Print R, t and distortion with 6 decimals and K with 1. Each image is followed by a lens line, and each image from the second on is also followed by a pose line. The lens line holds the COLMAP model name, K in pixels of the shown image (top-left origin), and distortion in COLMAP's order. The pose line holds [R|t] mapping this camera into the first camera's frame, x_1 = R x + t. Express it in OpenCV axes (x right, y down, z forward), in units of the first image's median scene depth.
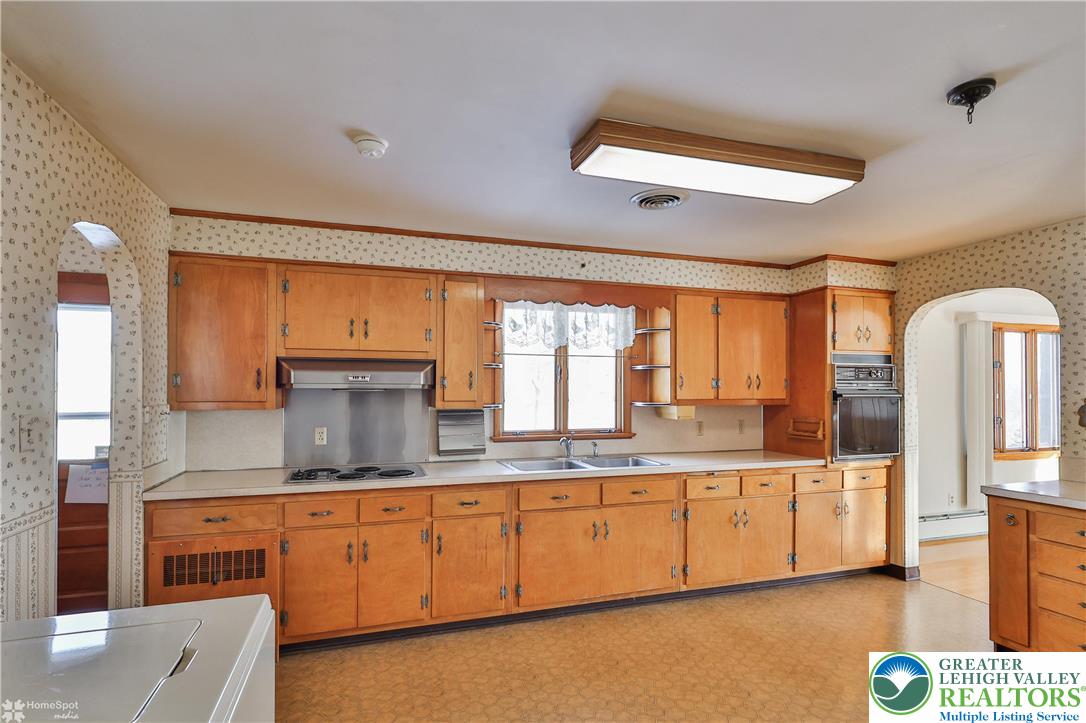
lens RADIAL K [[539.3, 0, 535.6], [0, 539.3, 388.4], [0, 0, 1]] dist [0.005358, -0.000190]
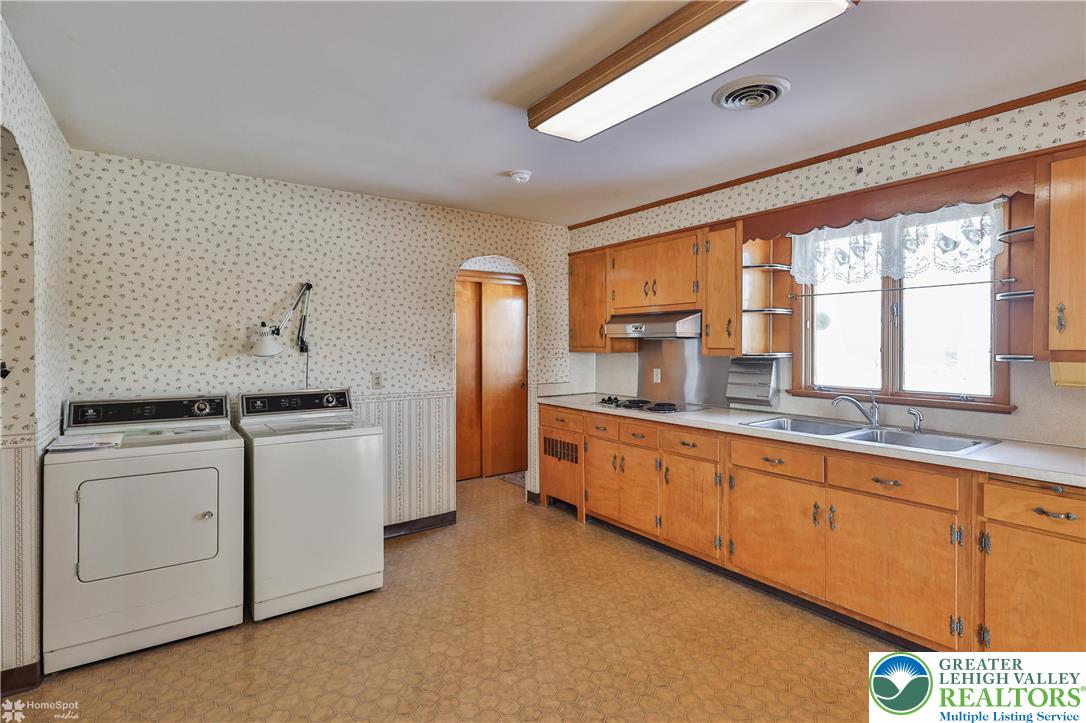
lens RADIAL K [[539.3, 0, 545.6], [0, 539.3, 352.3], [0, 0, 1]] dist [0.005358, -0.000190]
pose [[0.307012, 0.014145, -0.951601, 0.761565], [0.003763, 0.999864, 0.016077, 0.013862], [0.951698, -0.008517, 0.306917, 0.393596]]
